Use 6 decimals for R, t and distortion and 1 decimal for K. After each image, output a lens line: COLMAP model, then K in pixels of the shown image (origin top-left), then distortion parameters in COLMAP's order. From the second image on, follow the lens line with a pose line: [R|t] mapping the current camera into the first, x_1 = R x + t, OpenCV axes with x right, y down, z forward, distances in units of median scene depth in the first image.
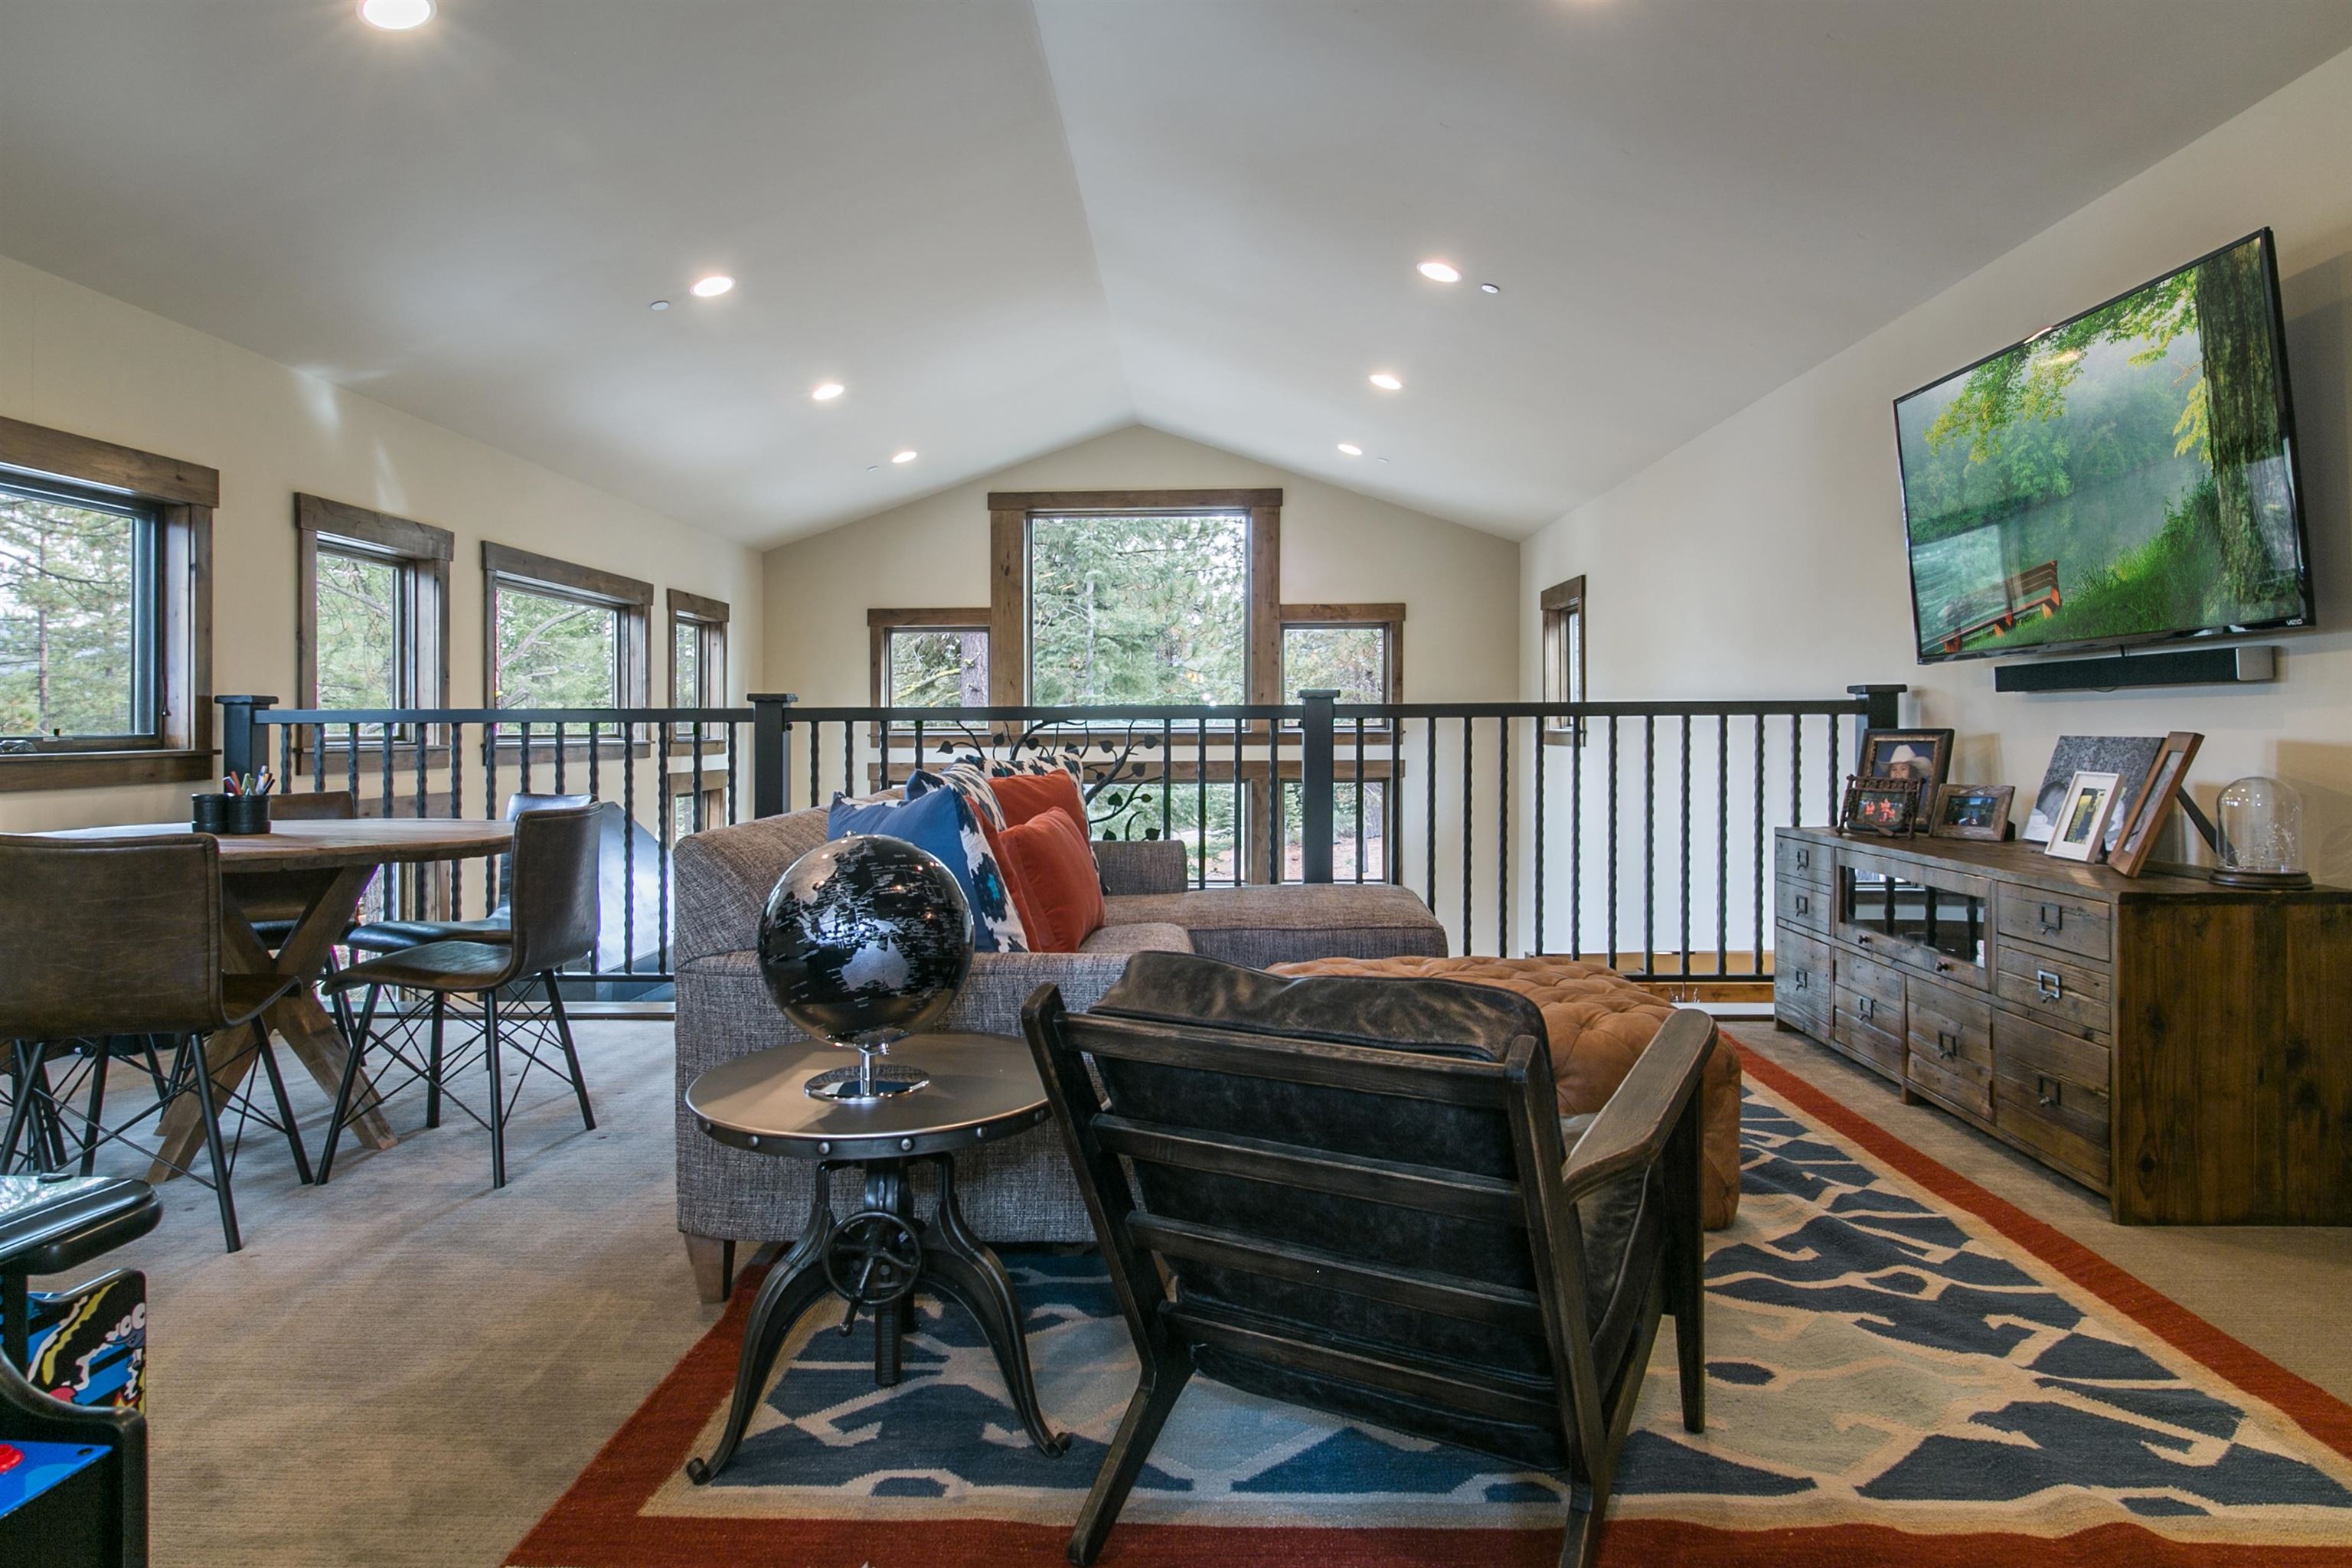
lens RADIAL K [[1326.6, 0, 1426.0], [0, 1326.6, 743.6], [0, 0, 1]] dist [-0.004014, 0.000006]
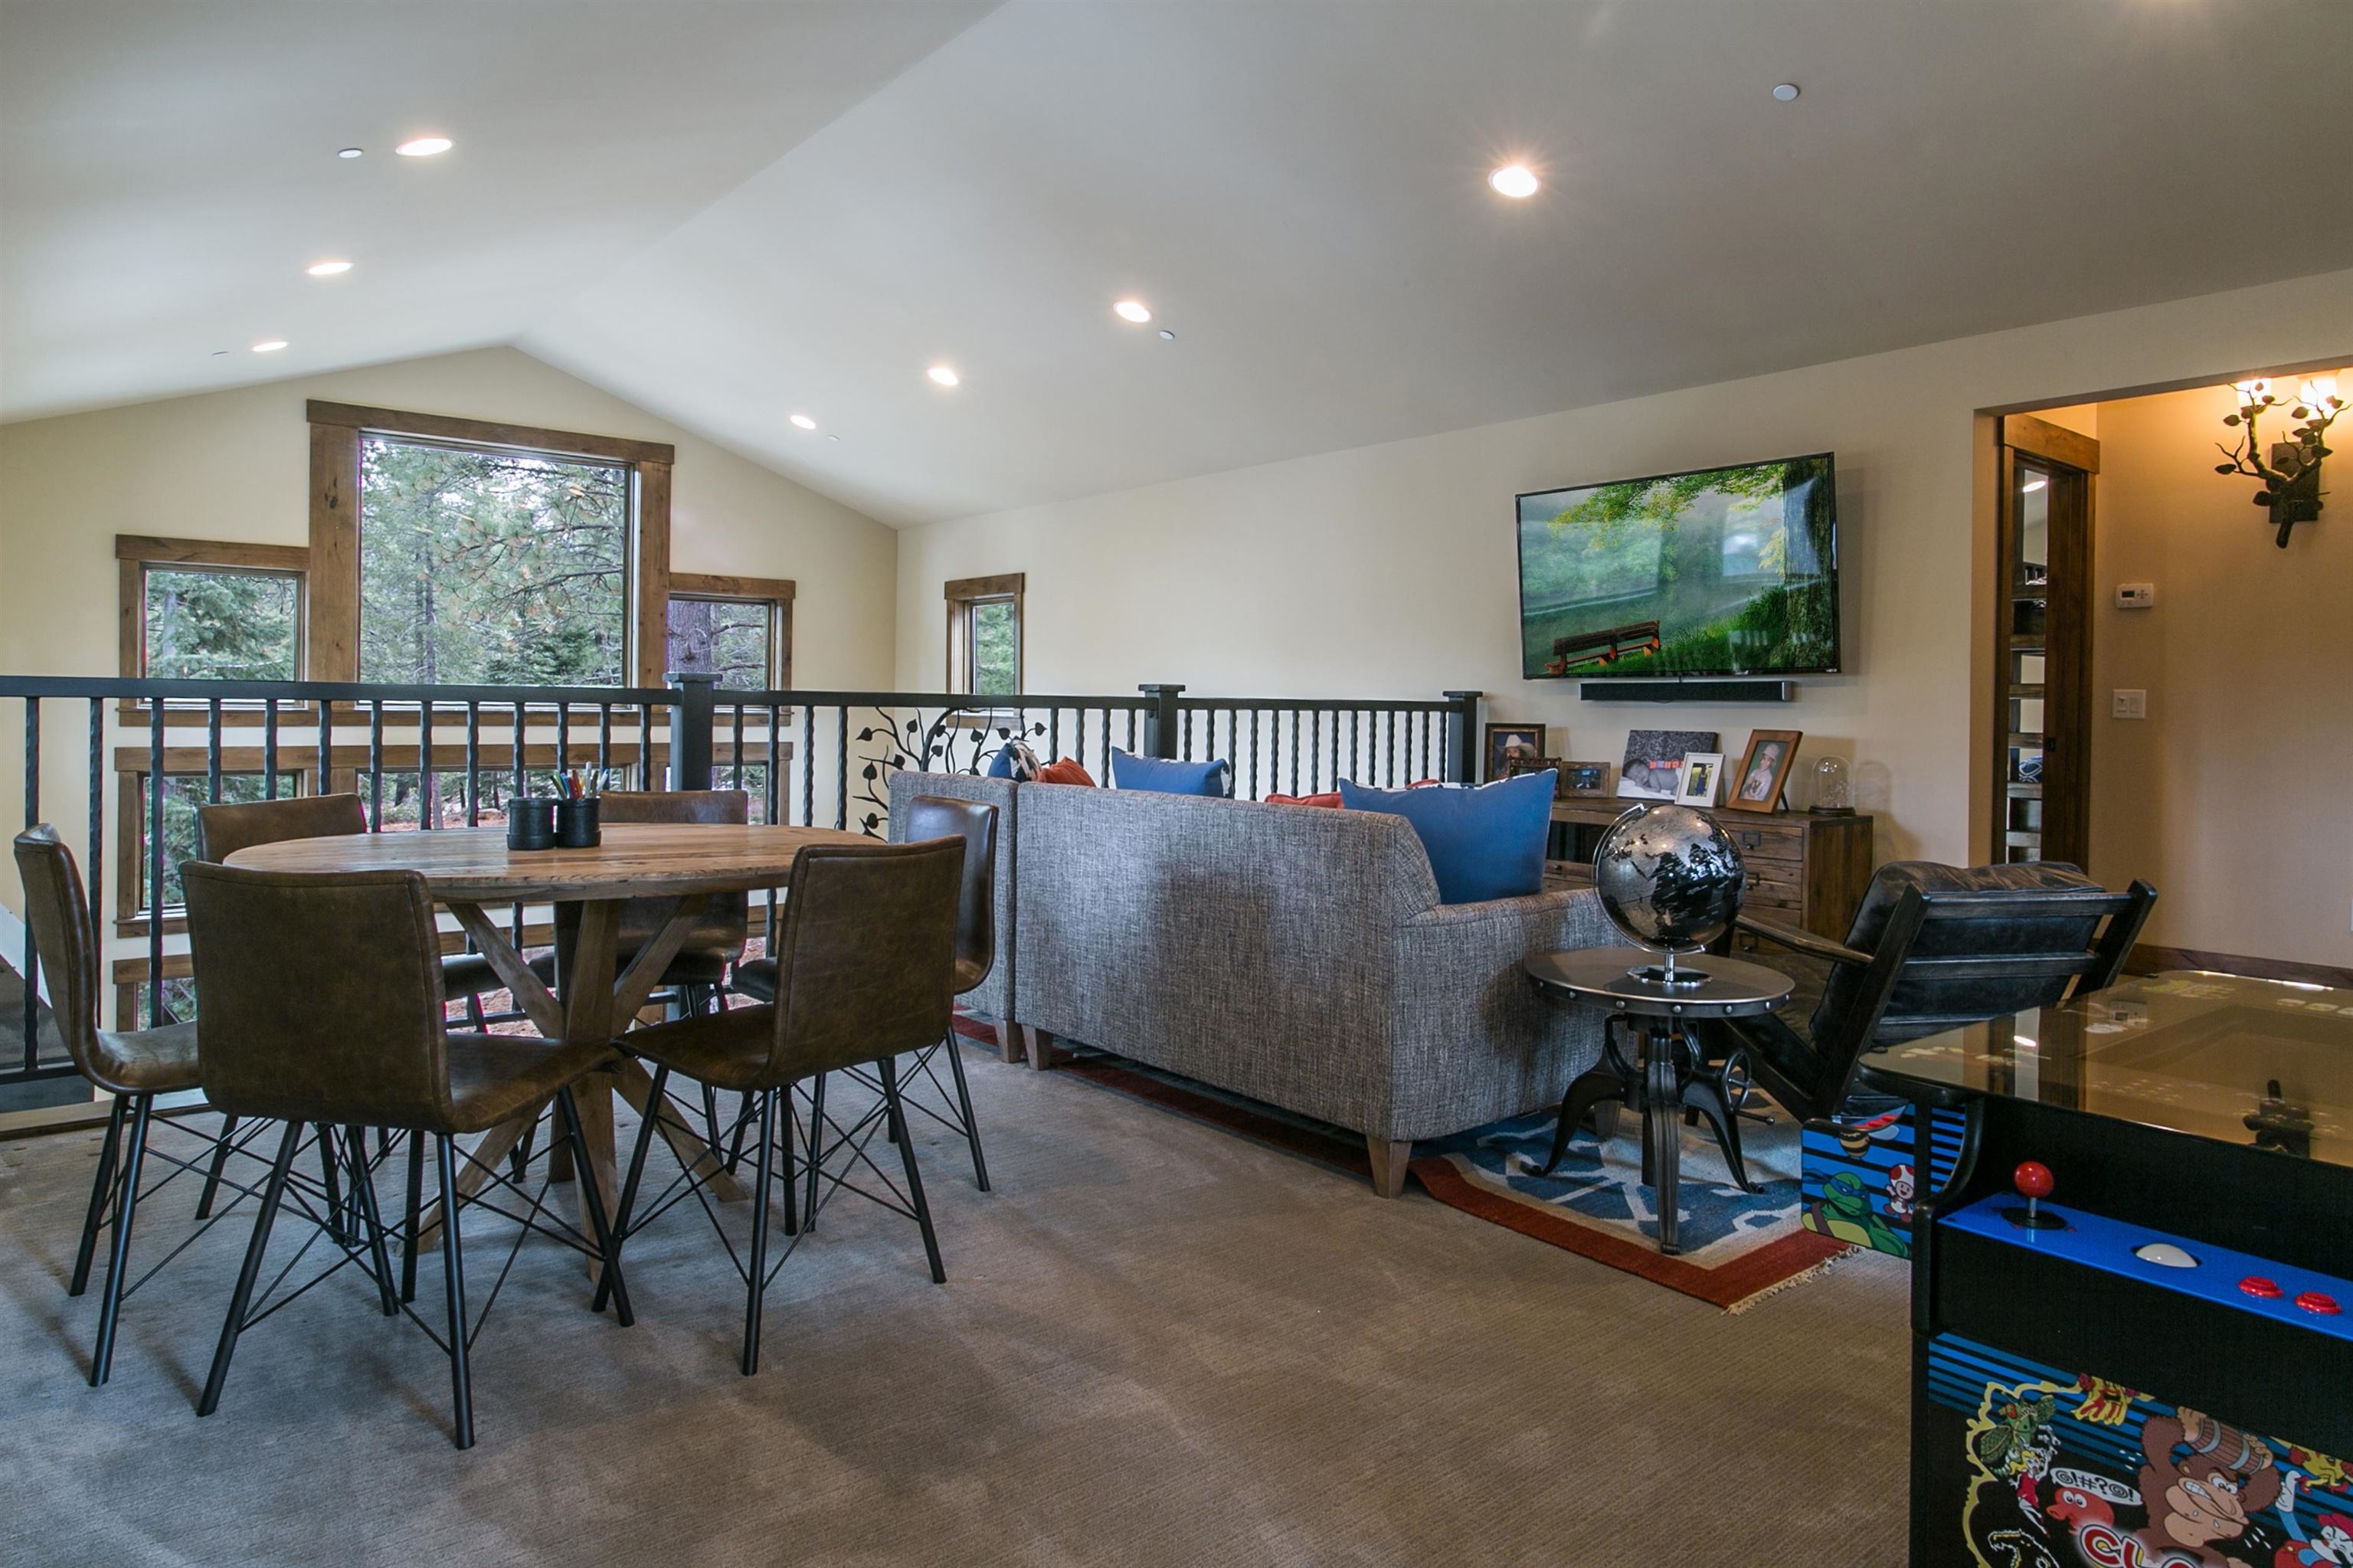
lens RADIAL K [[1378.5, 0, 1173.4], [0, 1378.5, 741.4], [0, 0, 1]] dist [0.002467, 0.000699]
pose [[0.760189, -0.001398, 0.649701, -0.877408], [-0.008949, 0.999880, 0.012623, -0.006974], [-0.649641, -0.015410, 0.760085, 0.100495]]
